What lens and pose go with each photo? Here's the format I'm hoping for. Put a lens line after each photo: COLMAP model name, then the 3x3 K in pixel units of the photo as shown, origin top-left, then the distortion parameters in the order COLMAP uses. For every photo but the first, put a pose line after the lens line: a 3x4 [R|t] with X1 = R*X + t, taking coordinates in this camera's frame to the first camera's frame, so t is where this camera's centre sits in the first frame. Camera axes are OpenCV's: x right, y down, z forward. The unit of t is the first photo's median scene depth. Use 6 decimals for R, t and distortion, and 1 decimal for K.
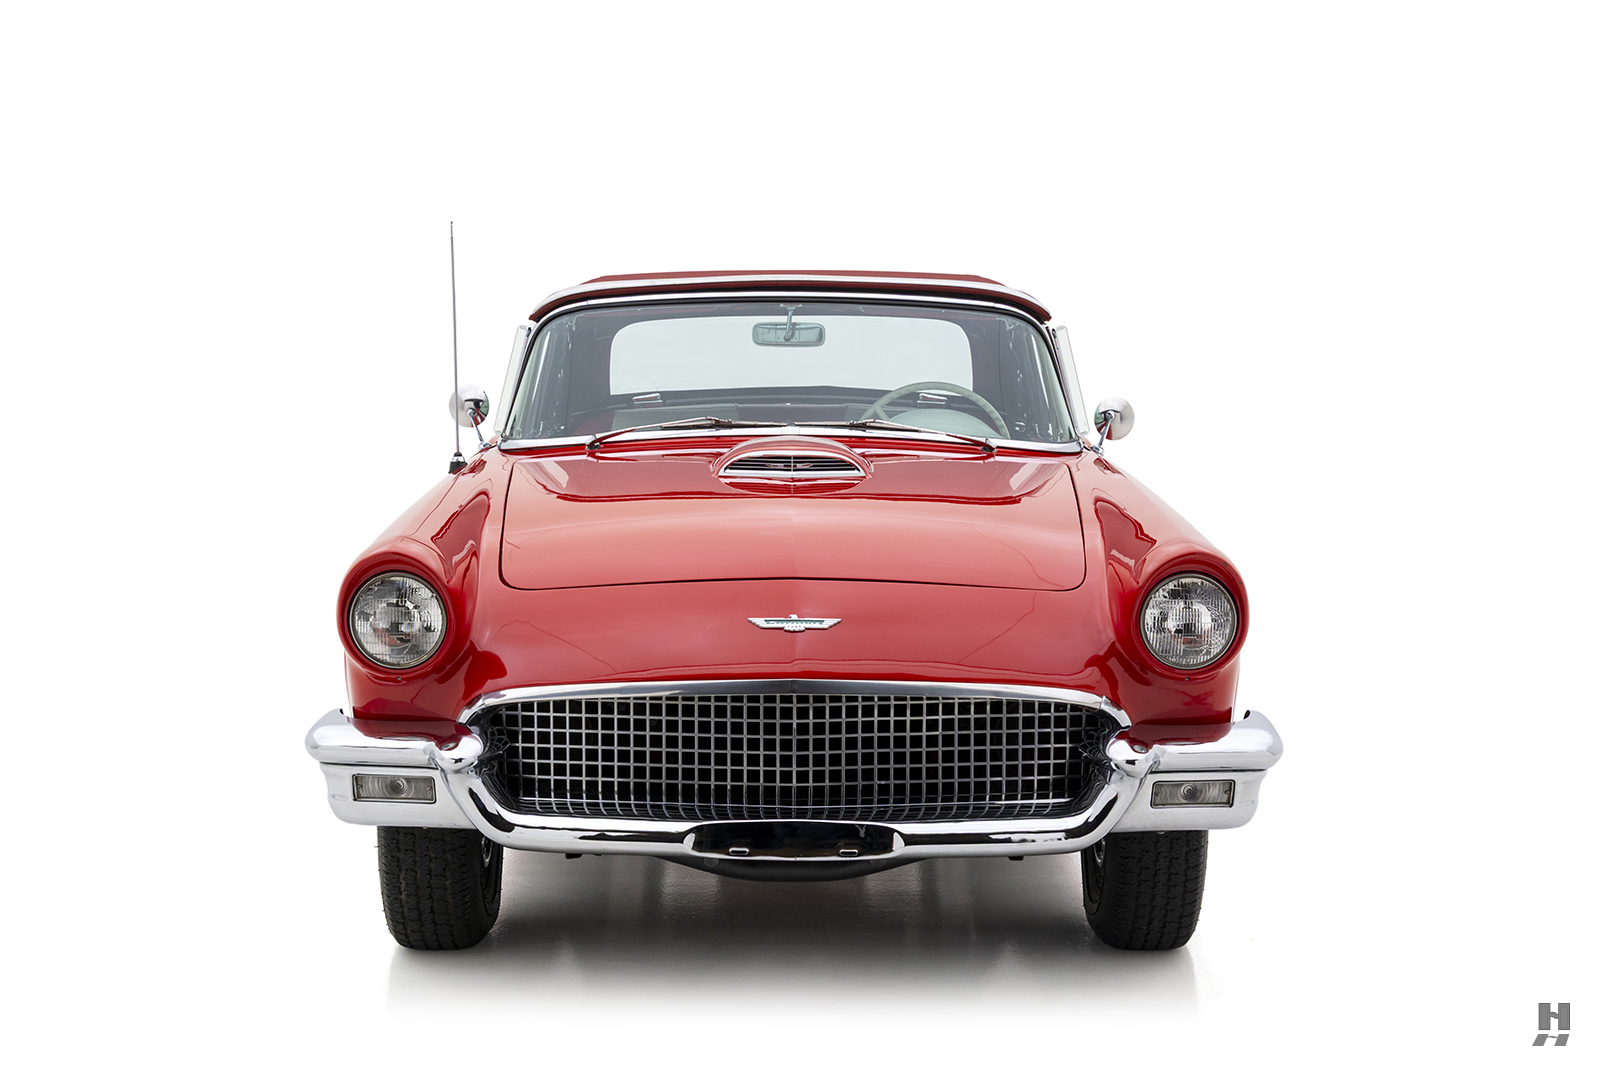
lens RADIAL K [[2621.4, 0, 800.6], [0, 2621.4, 550.1], [0, 0, 1]] dist [-0.019447, 0.000000]
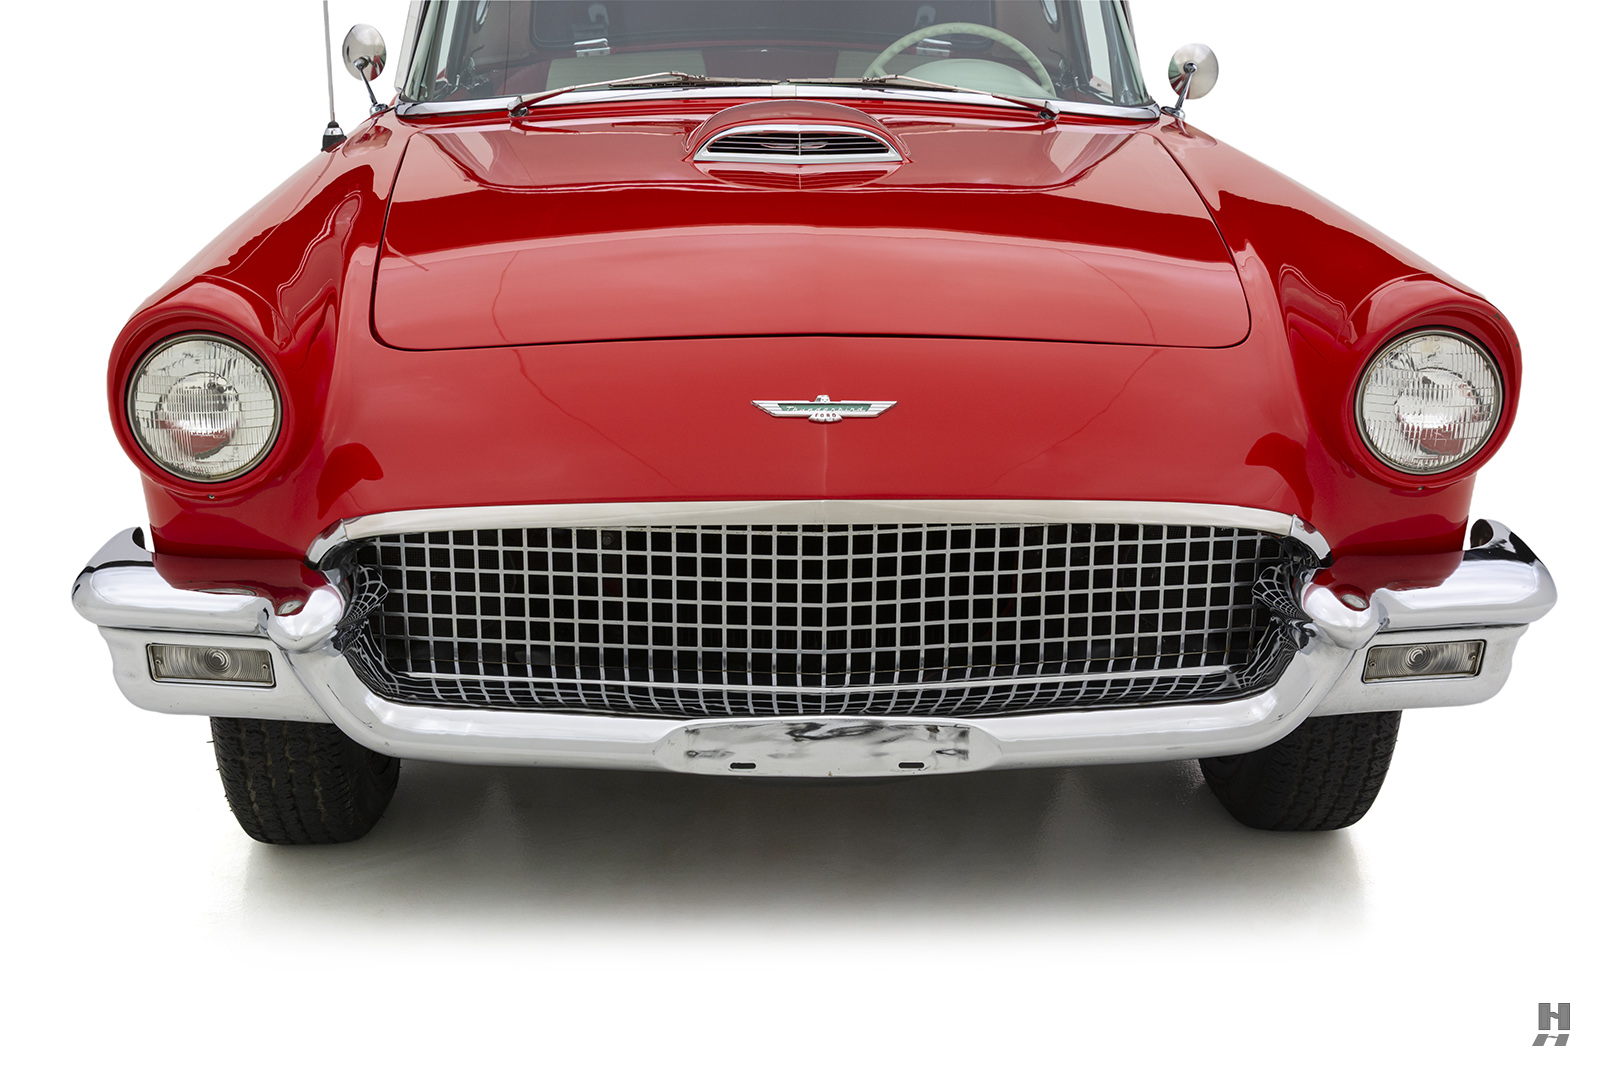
lens RADIAL K [[2291.8, 0, 795.7], [0, 2291.8, 531.5], [0, 0, 1]] dist [0.012938, 0.000000]
pose [[0.999577, -0.006212, 0.028397, -0.025088], [0.001718, 0.987817, 0.155613, -0.029343], [-0.029017, -0.155498, 0.987410, 0.425738]]
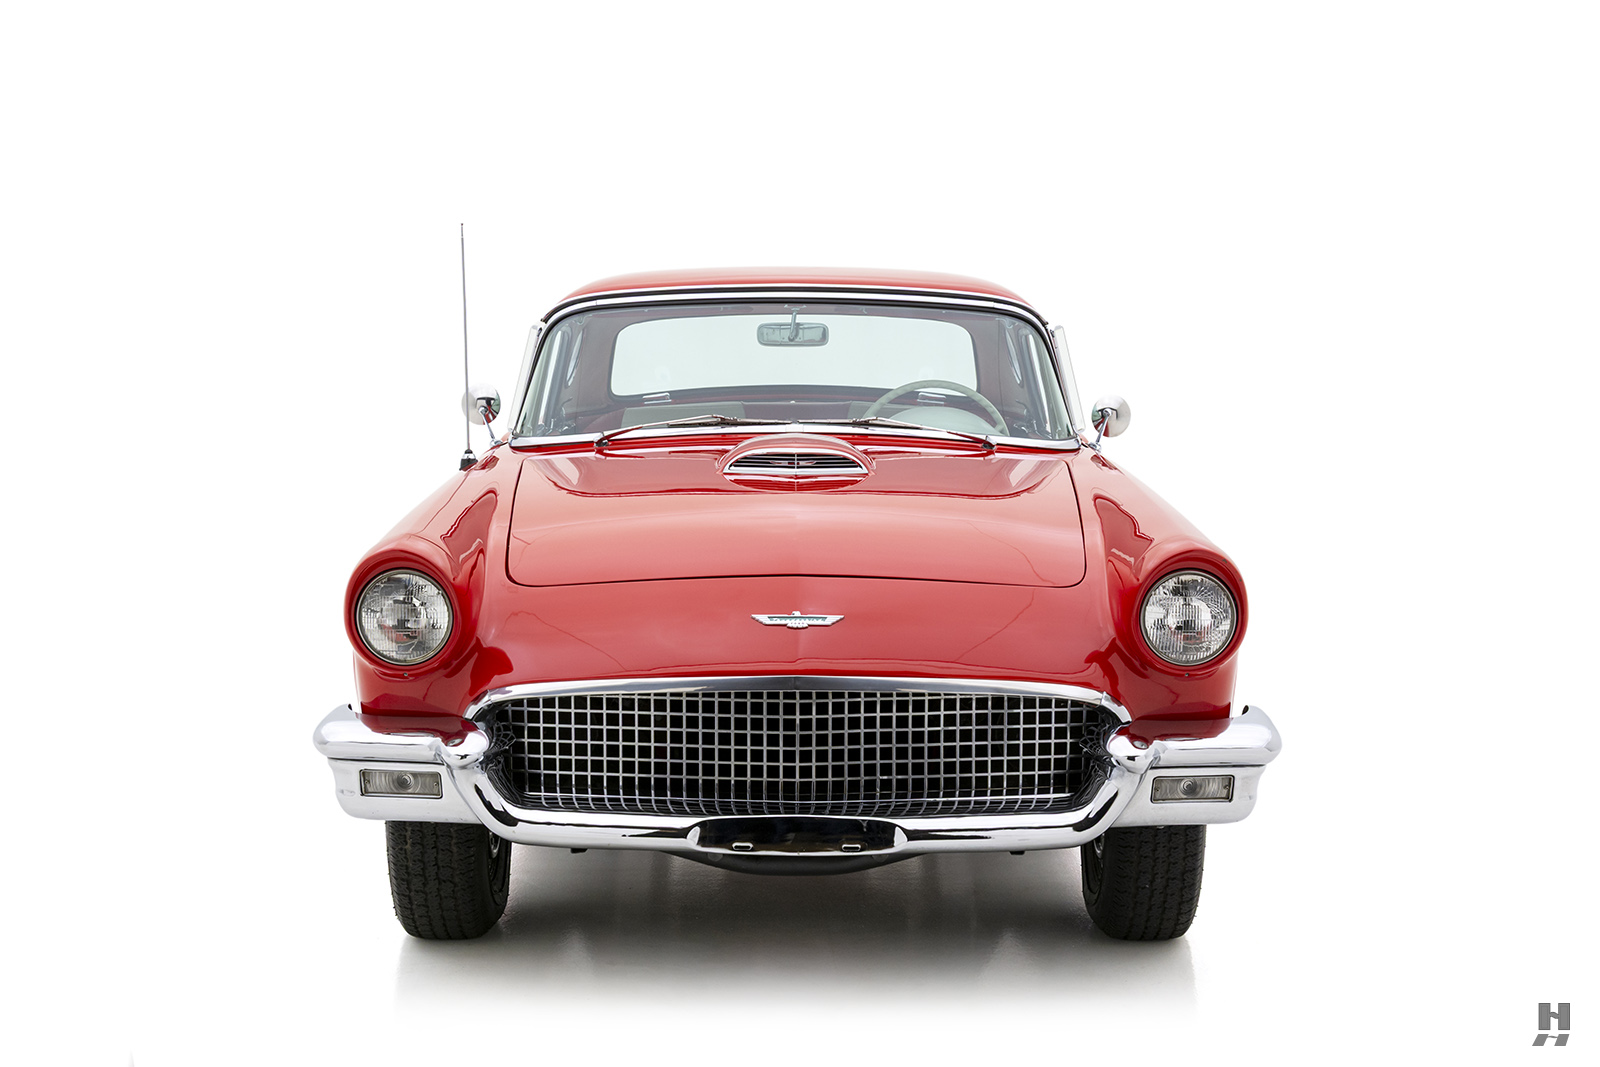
lens RADIAL K [[2475.0, 0, 797.8], [0, 2475.0, 523.3], [0, 0, 1]] dist [-0.014341, 0.000000]
pose [[0.999993, -0.000270, -0.003797, 0.001331], [0.000248, 0.999983, -0.005802, -0.003715], [0.003799, 0.005801, 0.999976, 0.045464]]
